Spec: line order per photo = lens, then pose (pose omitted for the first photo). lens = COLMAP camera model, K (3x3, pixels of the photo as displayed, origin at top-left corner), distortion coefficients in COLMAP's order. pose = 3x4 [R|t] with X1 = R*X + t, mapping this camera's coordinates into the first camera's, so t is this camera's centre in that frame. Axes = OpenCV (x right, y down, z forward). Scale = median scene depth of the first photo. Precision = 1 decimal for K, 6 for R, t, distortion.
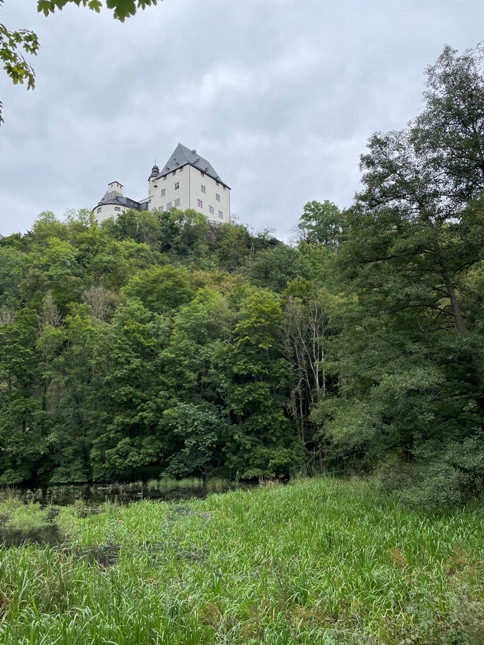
lens RADIAL K [[479.5, 0, 242.0], [0, 479.5, 322.5], [0, 0, 1]] dist [0.076121, -0.122619]
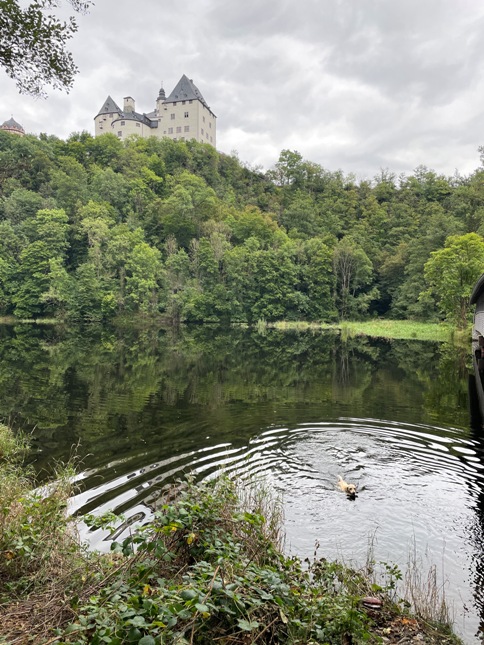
lens RADIAL K [[479.5, 0, 242.0], [0, 479.5, 322.5], [0, 0, 1]] dist [0.076121, -0.122619]
pose [[0.938121, 0.015199, 0.345974, -0.452682], [-0.113831, 0.957058, 0.266612, -0.111171], [-0.327065, -0.289497, 0.899566, -0.423160]]
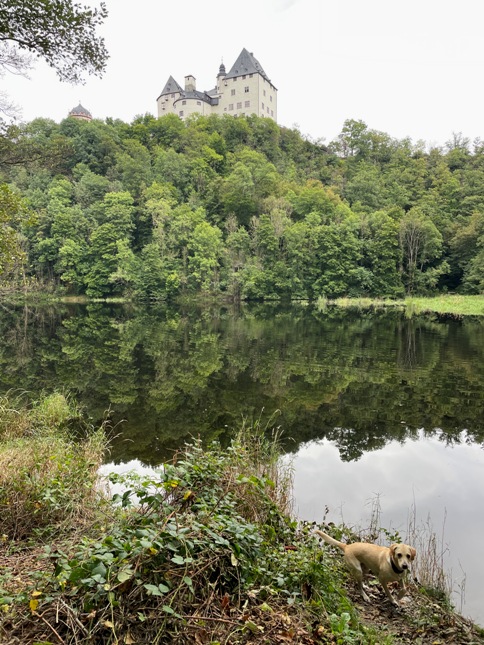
lens RADIAL K [[479.5, 0, 242.0], [0, 479.5, 322.5], [0, 0, 1]] dist [0.076121, -0.122619]
pose [[0.975818, -0.004733, 0.218531, -0.447107], [-0.067643, 0.944149, 0.322501, -0.111685], [-0.207853, -0.329484, 0.920998, -0.426679]]
